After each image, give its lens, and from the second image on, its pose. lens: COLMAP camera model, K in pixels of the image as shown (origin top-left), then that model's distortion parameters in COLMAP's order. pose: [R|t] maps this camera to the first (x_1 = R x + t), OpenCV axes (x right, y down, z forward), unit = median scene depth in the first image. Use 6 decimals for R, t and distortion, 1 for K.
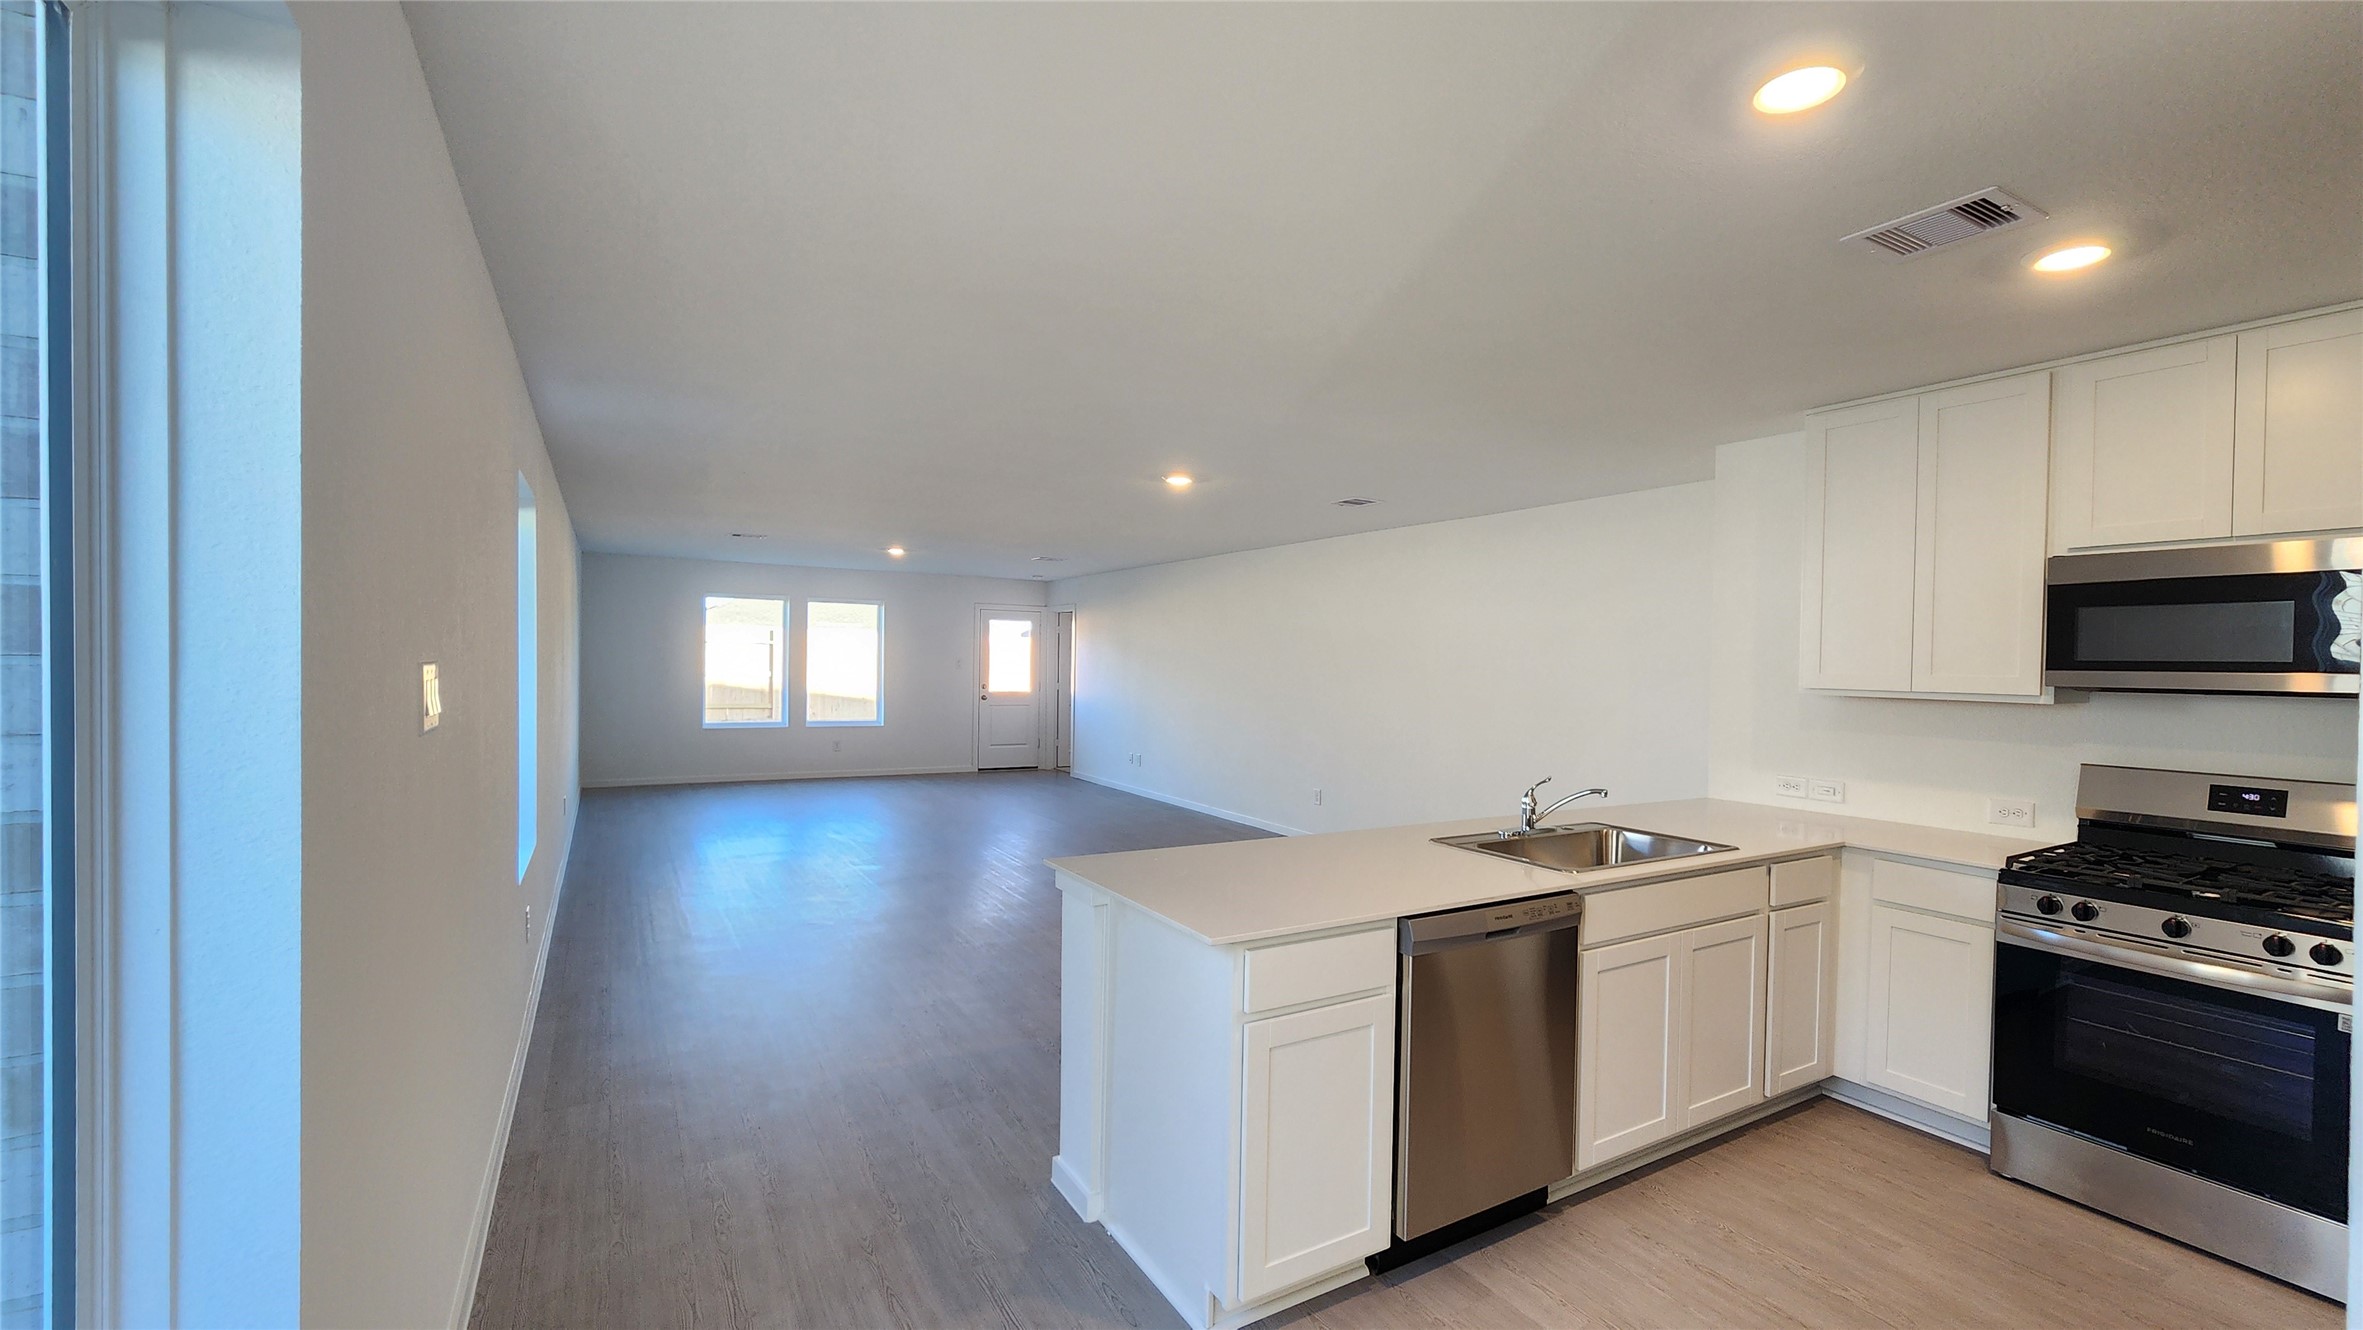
lens RADIAL K [[973.1, 0, 1191.9], [0, 973.1, 679.8], [0, 0, 1]] dist [0.001021, 0.000324]
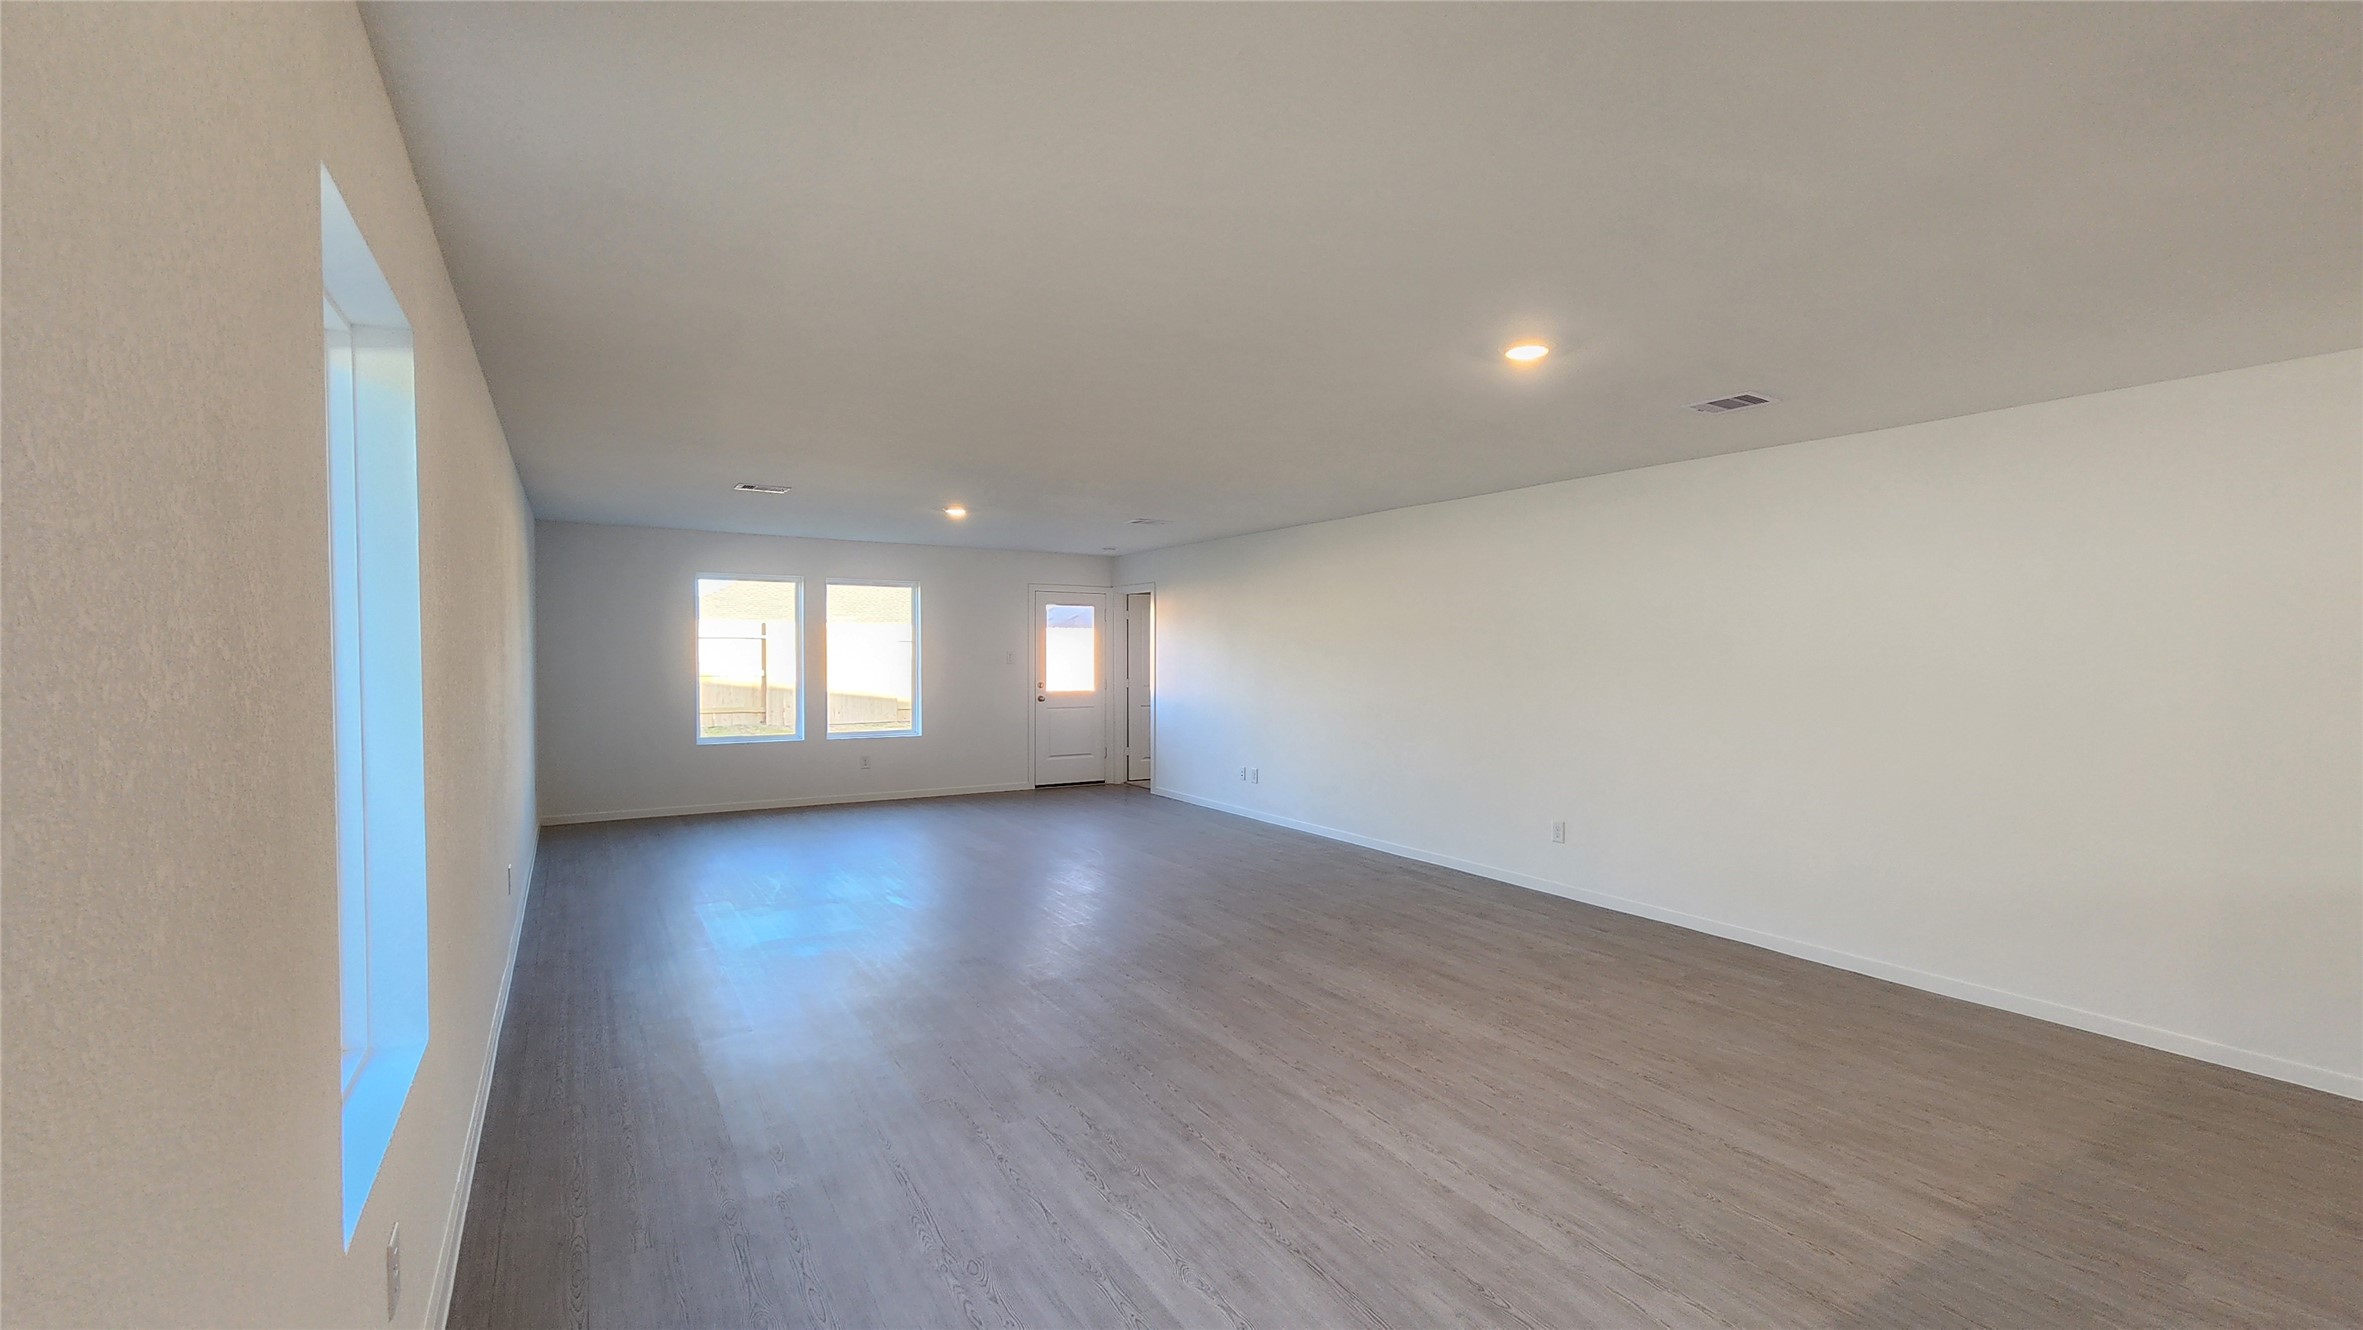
lens RADIAL K [[973.1, 0, 1202.2], [0, 973.1, 671.4], [0, 0, 1]] dist [0.001021, 0.000324]
pose [[0.999440, -0.015323, 0.029744, -0.111357], [0.015285, 0.999882, 0.001512, -0.004617], [-0.029764, -0.001057, 0.999556, 0.190613]]
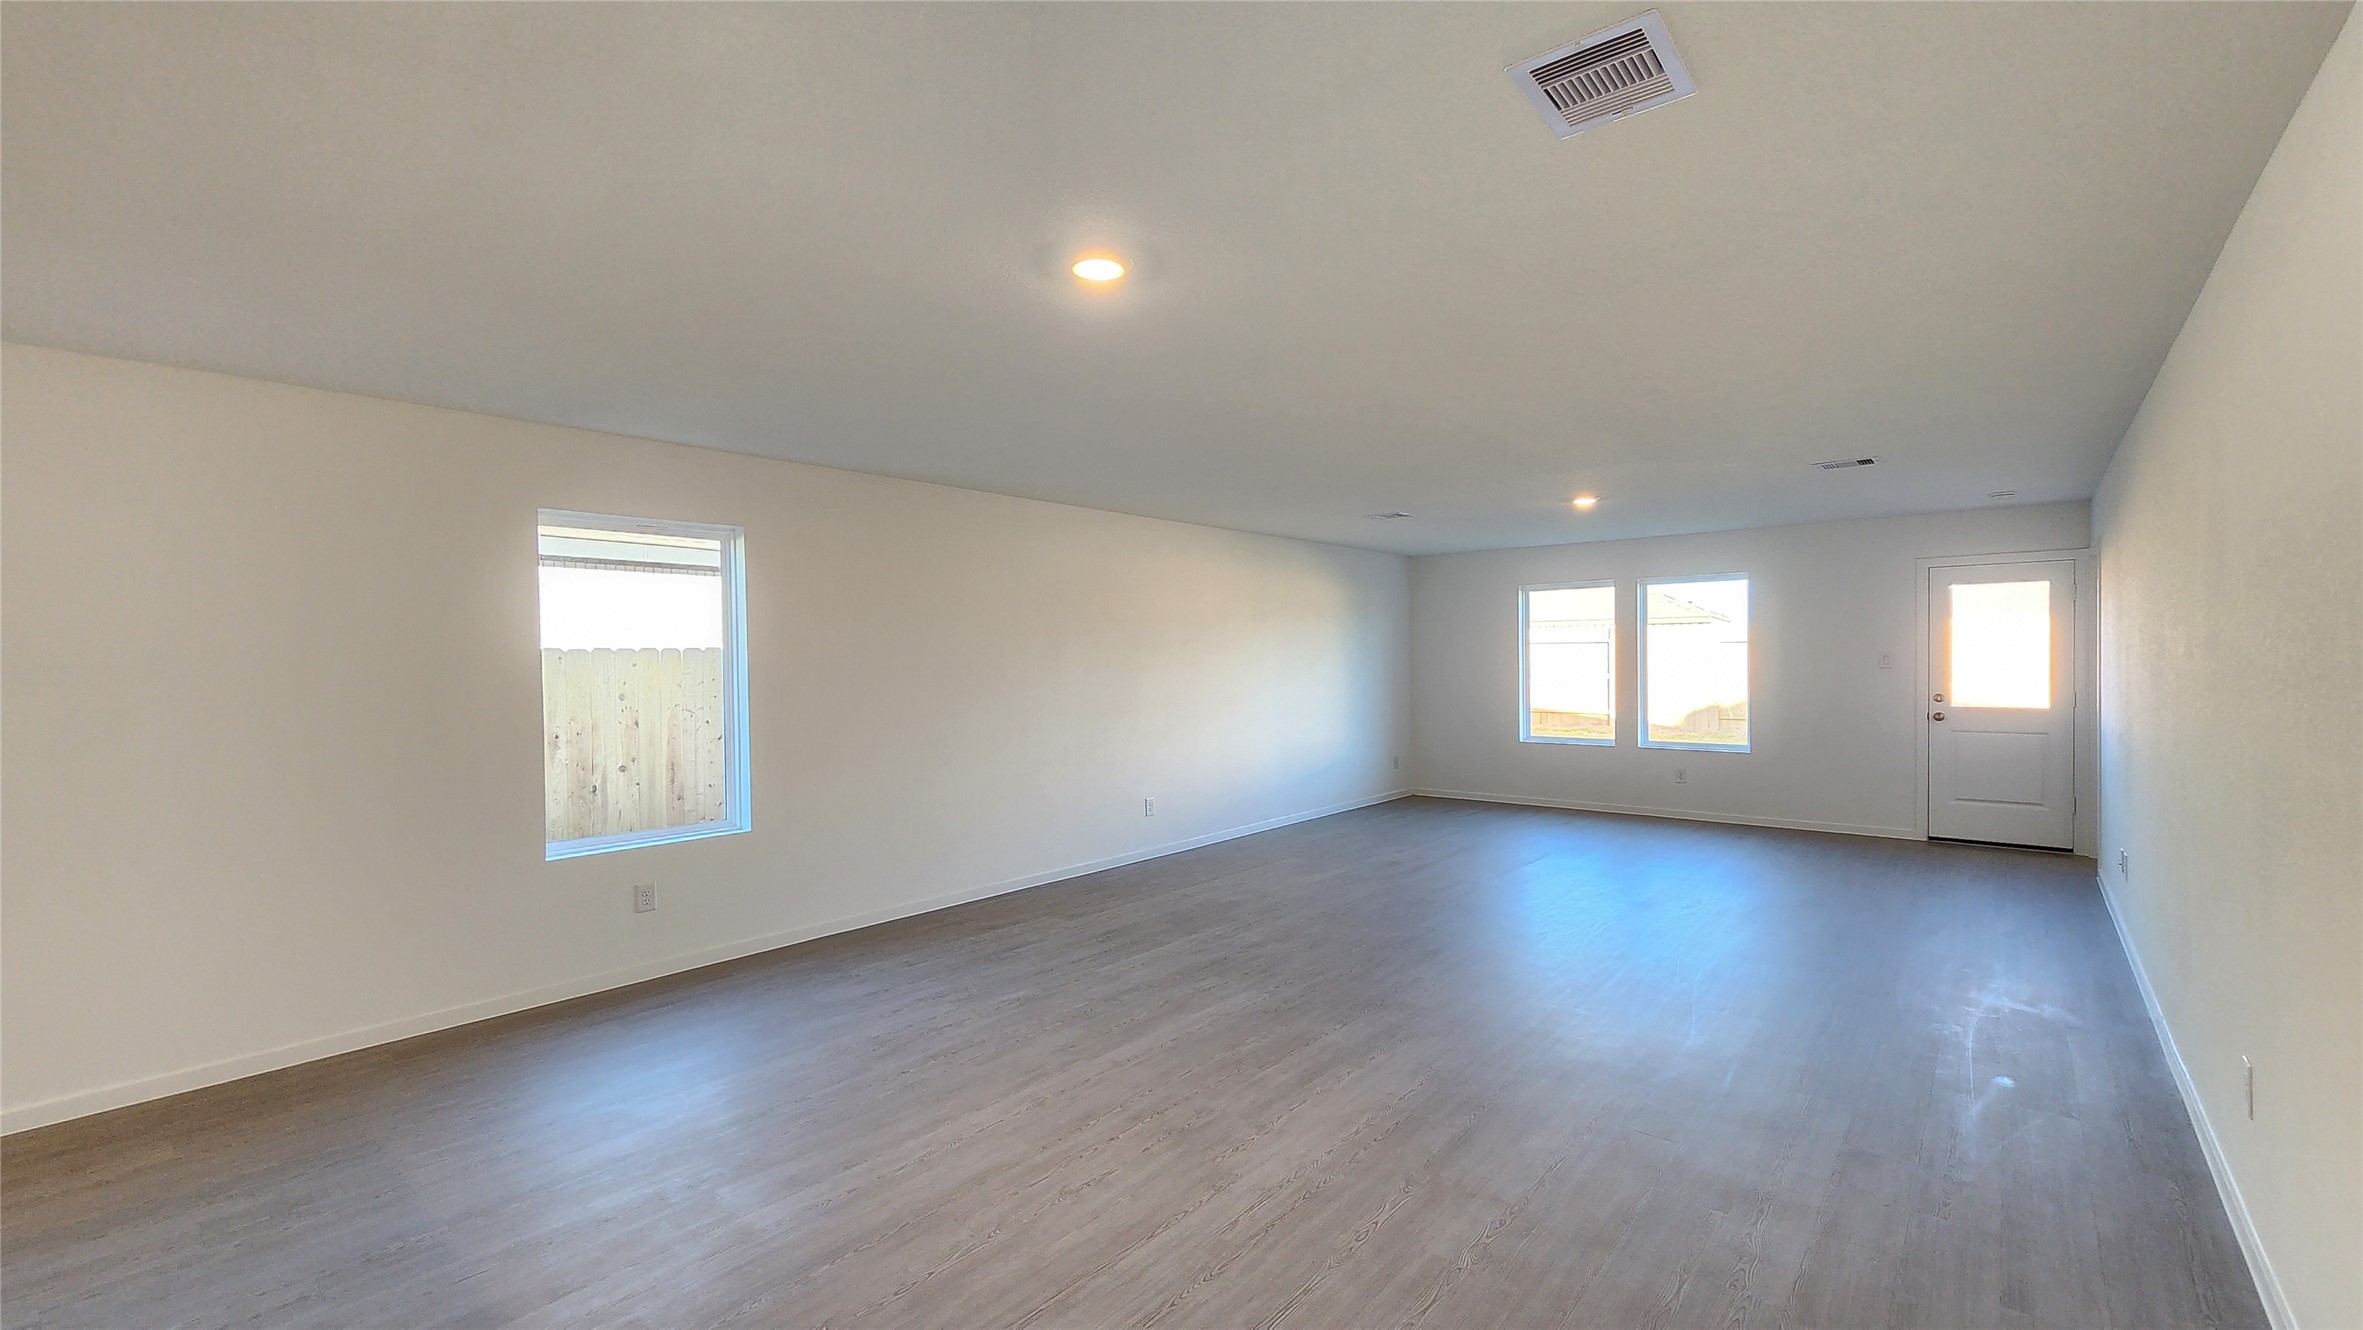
lens RADIAL K [[973.1, 0, 1205.4], [0, 973.1, 659.0], [0, 0, 1]] dist [0.001021, 0.000324]
pose [[0.332611, -0.023880, -0.942762, 0.214421], [-0.001905, 0.999660, -0.025994, -0.000813], [0.943062, 0.010441, 0.332453, 0.422253]]
